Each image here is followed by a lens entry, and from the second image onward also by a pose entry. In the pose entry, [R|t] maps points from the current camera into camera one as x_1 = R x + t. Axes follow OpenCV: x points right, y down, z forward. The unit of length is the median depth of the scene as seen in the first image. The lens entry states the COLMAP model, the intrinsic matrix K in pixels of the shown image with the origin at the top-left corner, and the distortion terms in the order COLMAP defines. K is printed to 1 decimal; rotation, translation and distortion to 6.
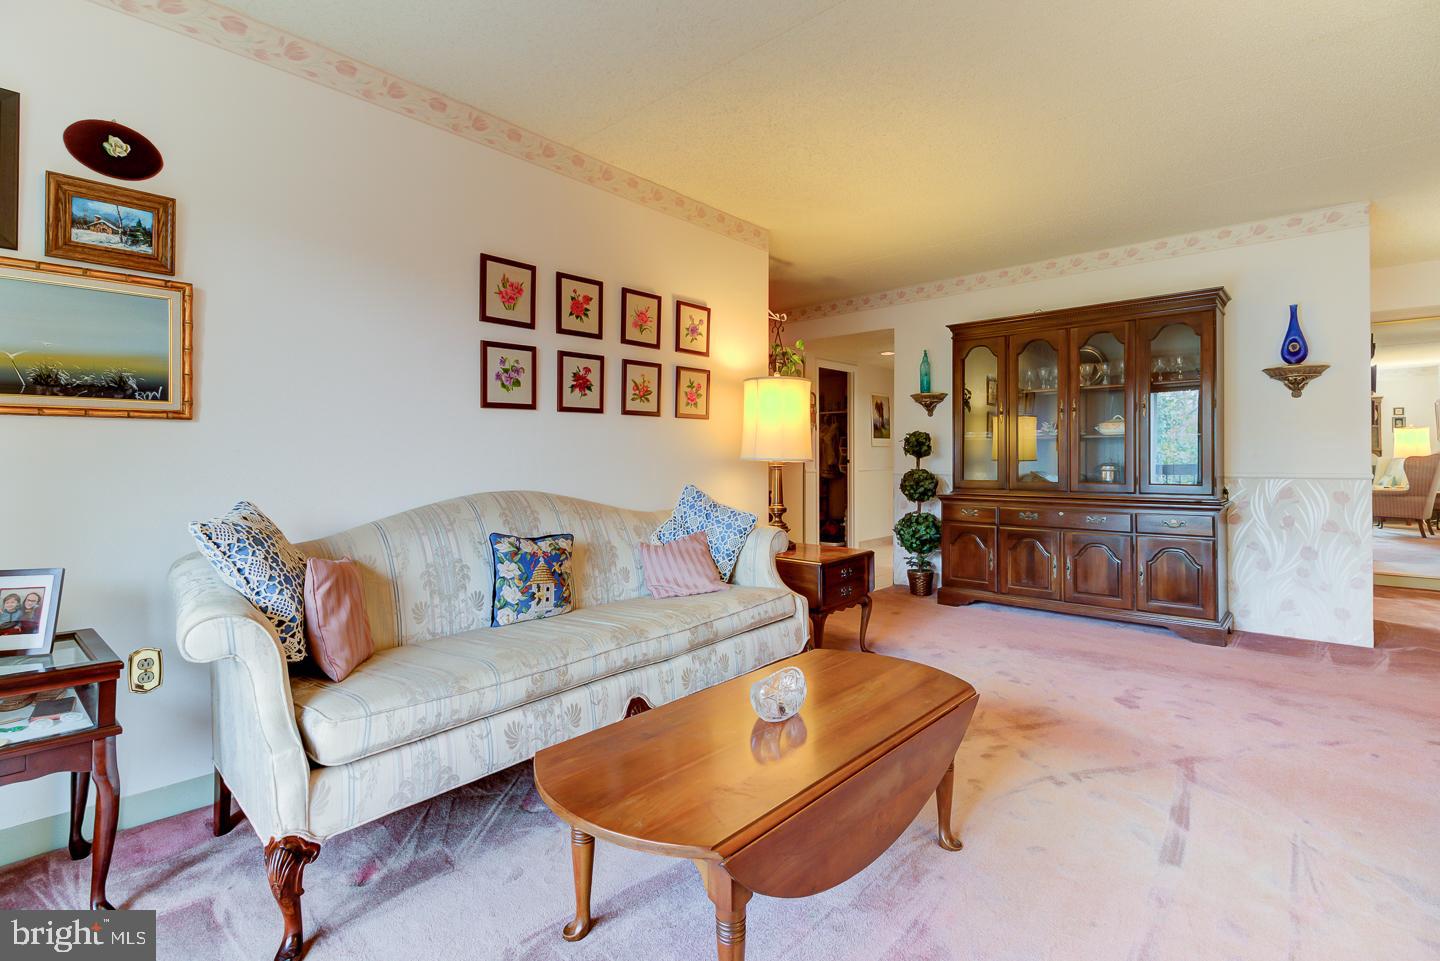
lens RADIAL K [[677.9, 0, 713.4], [0, 677.9, 449.6], [0, 0, 1]] dist [0.016788, -0.012414]
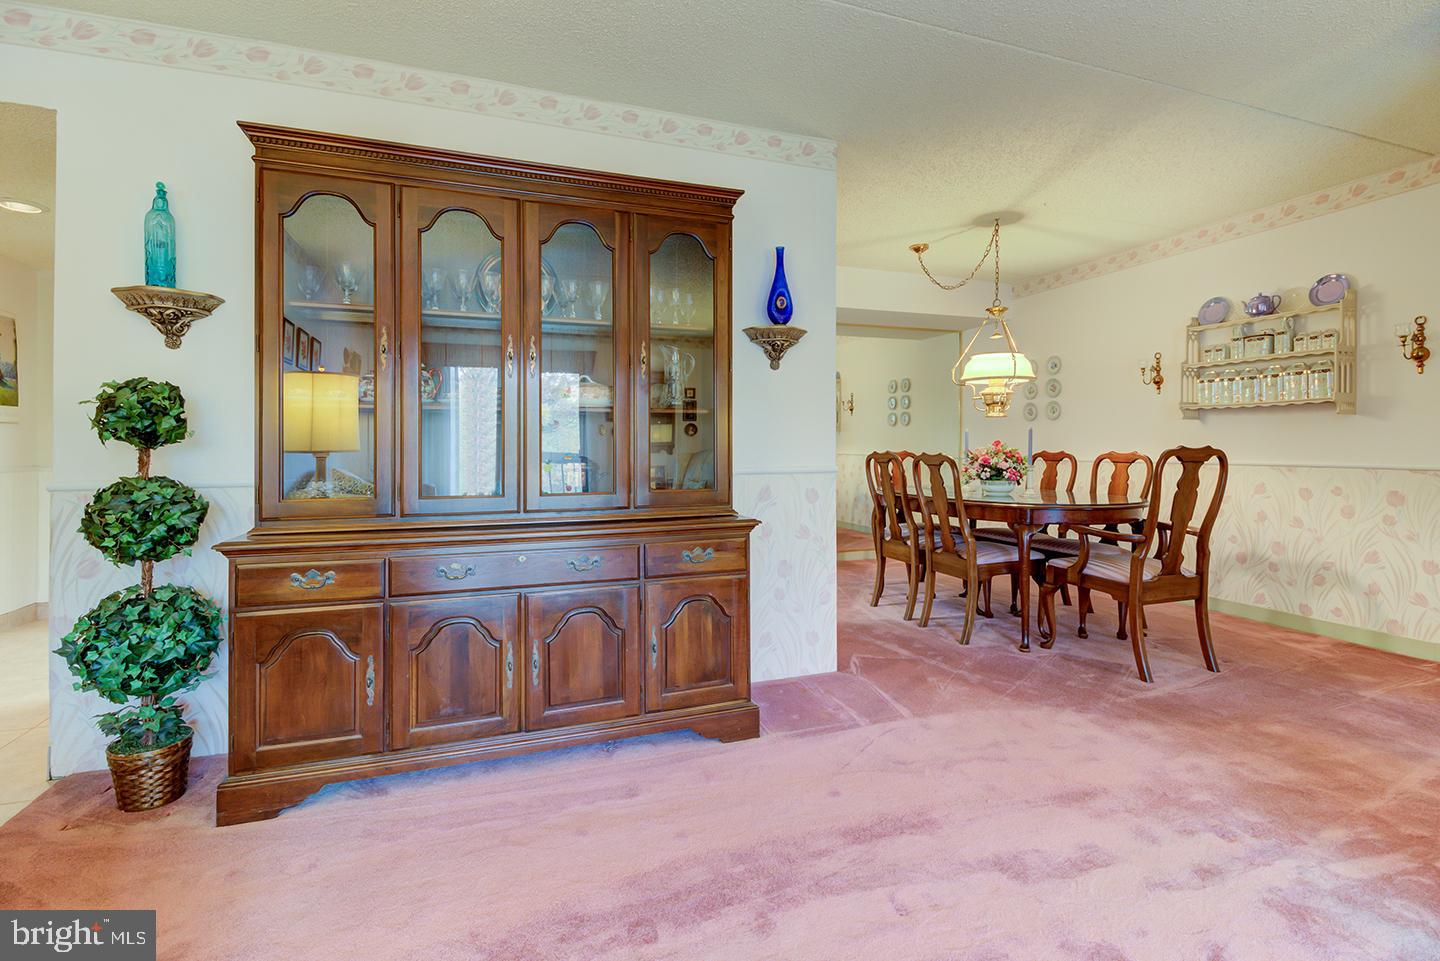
lens RADIAL K [[662.5, 0, 718.7], [0, 662.5, 448.2], [0, 0, 1]] dist [0.014393, -0.012028]
pose [[0.471729, -0.002698, 0.881739, 0.167378], [-0.010724, 0.999904, 0.008797, 0.007579], [-0.881678, -0.013605, 0.471655, 0.729372]]
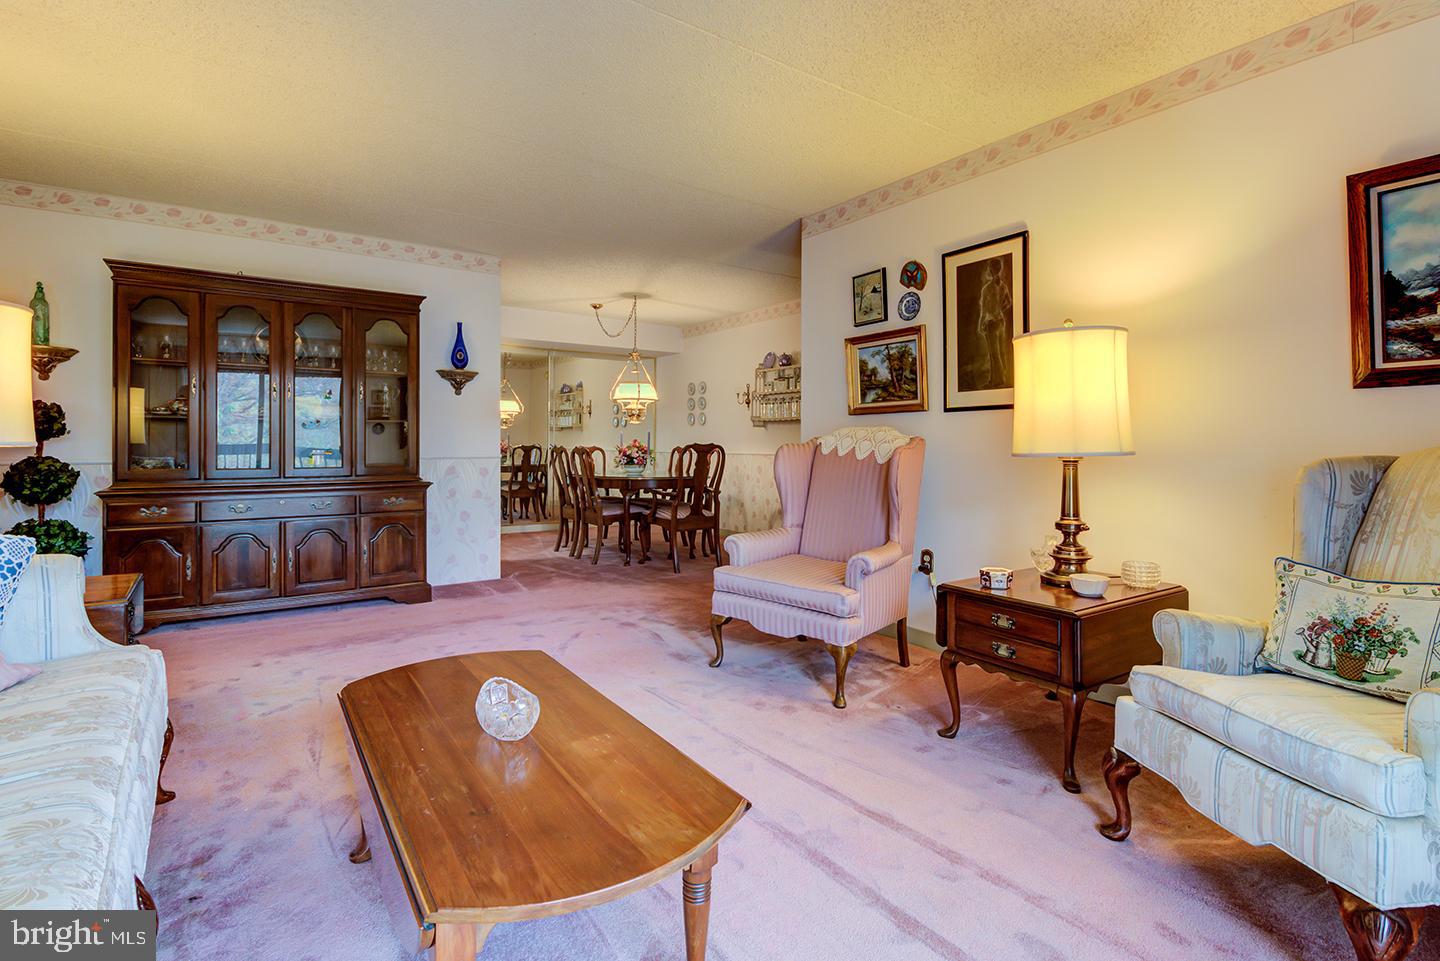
lens RADIAL K [[677.9, 0, 713.4], [0, 677.9, 449.6], [0, 0, 1]] dist [0.016788, -0.012414]
pose [[0.222835, -0.006201, 0.974836, -0.291256], [-0.016389, 0.999815, 0.010106, 0.004926], [-0.974718, -0.018229, 0.222692, 0.258991]]
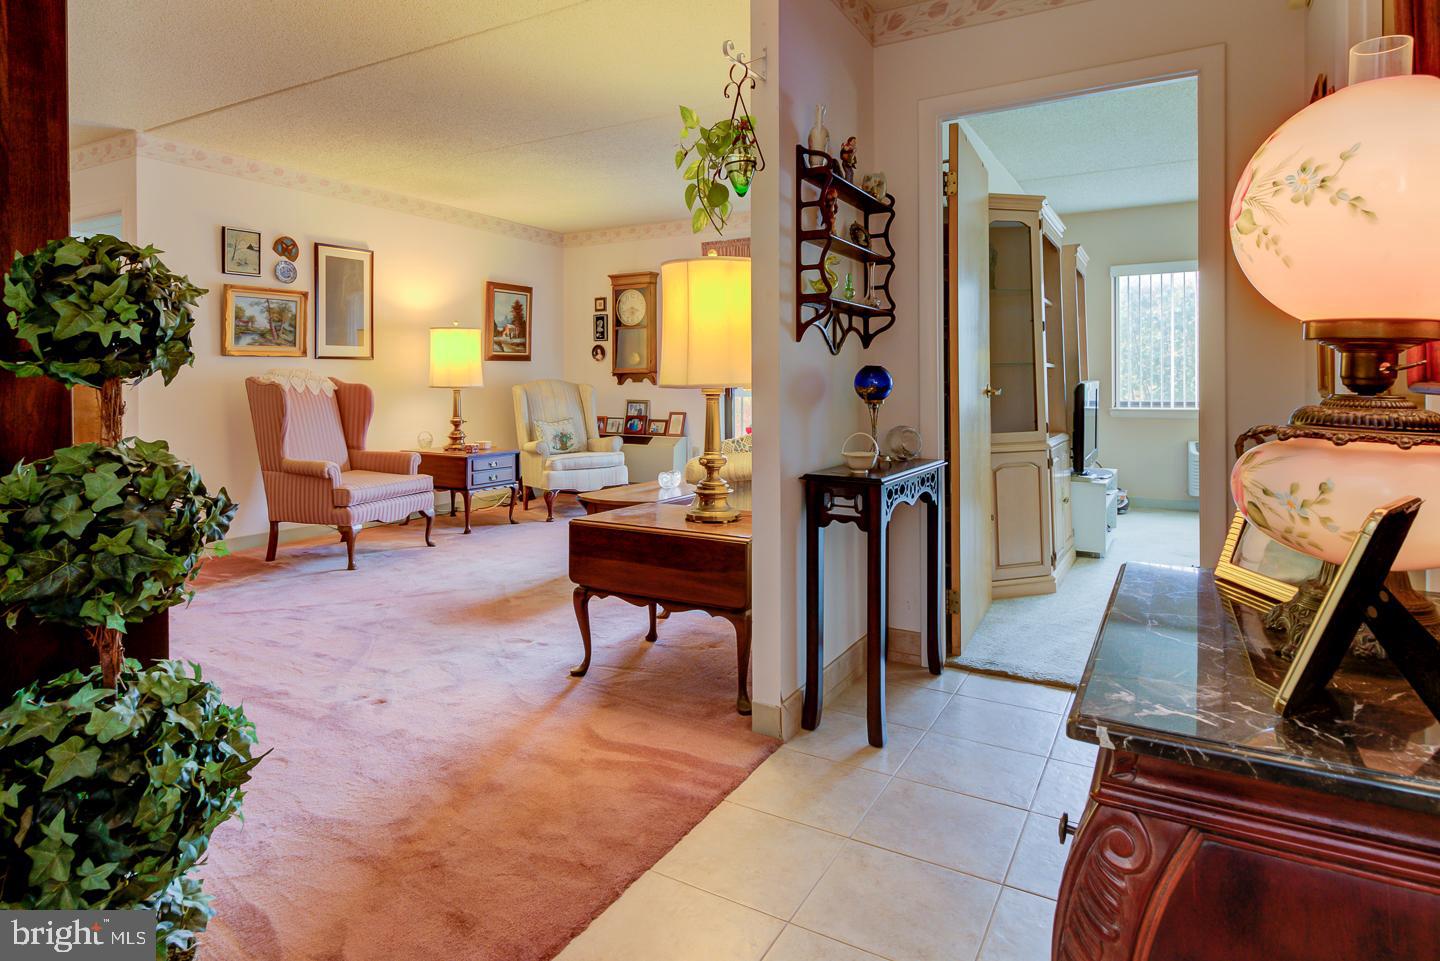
lens RADIAL K [[837.5, 0, 723.9], [0, 837.5, 384.7], [0, 0, 1]] dist [0.005309, 0.000647]
pose [[-0.977287, 0.003274, -0.211893, 0.247811], [0.004904, 0.999962, -0.007168, 0.020483], [0.211862, -0.008044, -0.977267, 1.767590]]
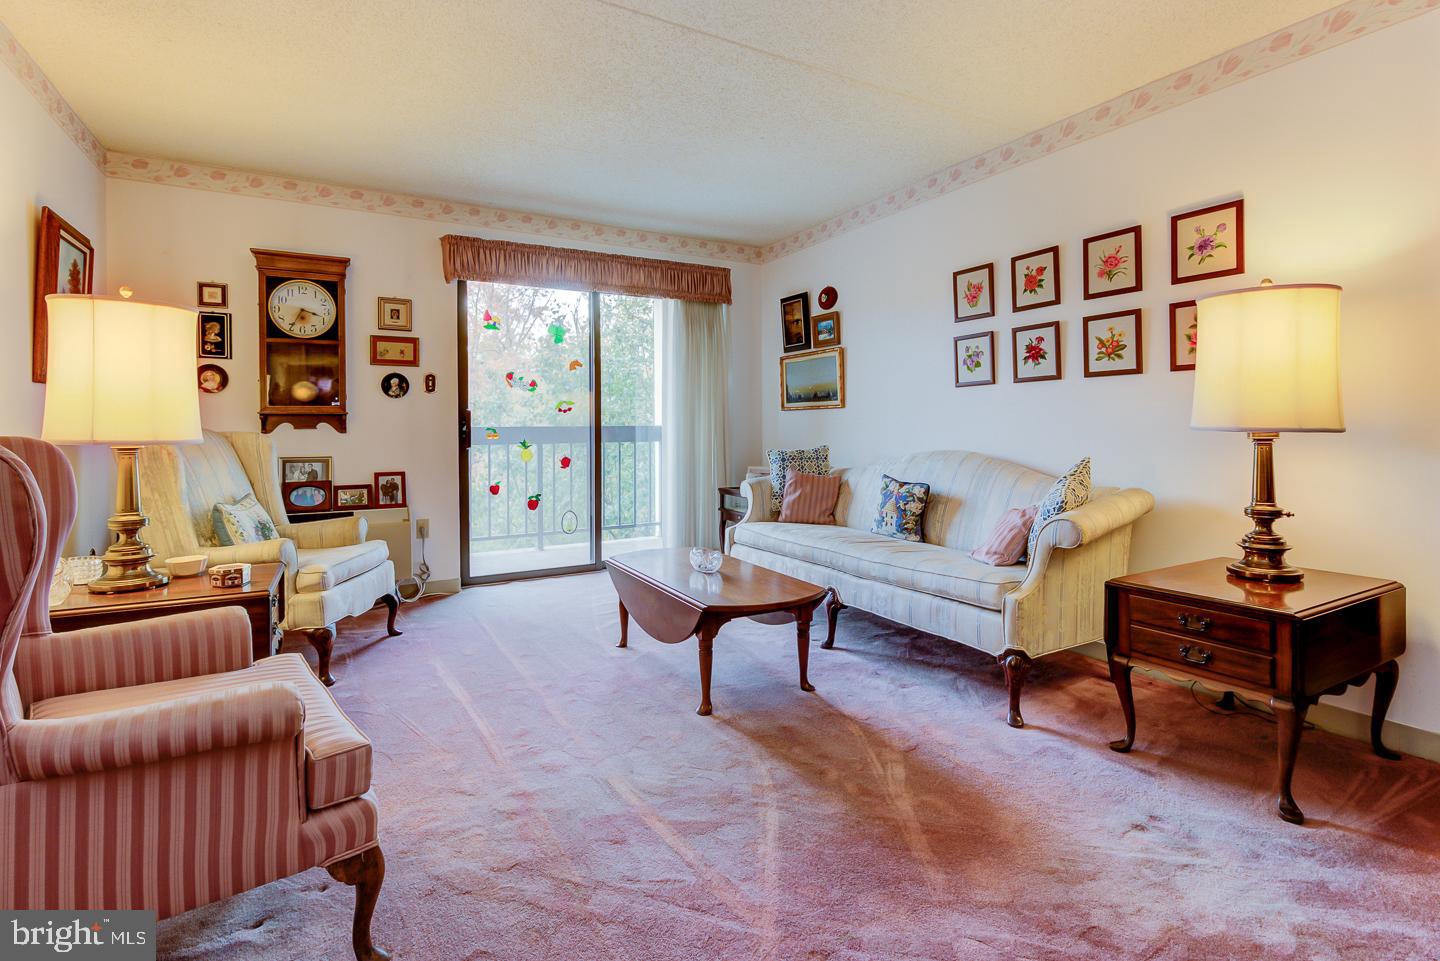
lens RADIAL K [[681.5, 0, 726.4], [0, 681.5, 435.5], [0, 0, 1]] dist [0.018699, -0.013578]
pose [[-0.308702, 0.015404, -0.951034, 0.796515], [0.015827, 0.999814, 0.011057, 0.008164], [0.951027, -0.011639, -0.308889, 0.723887]]
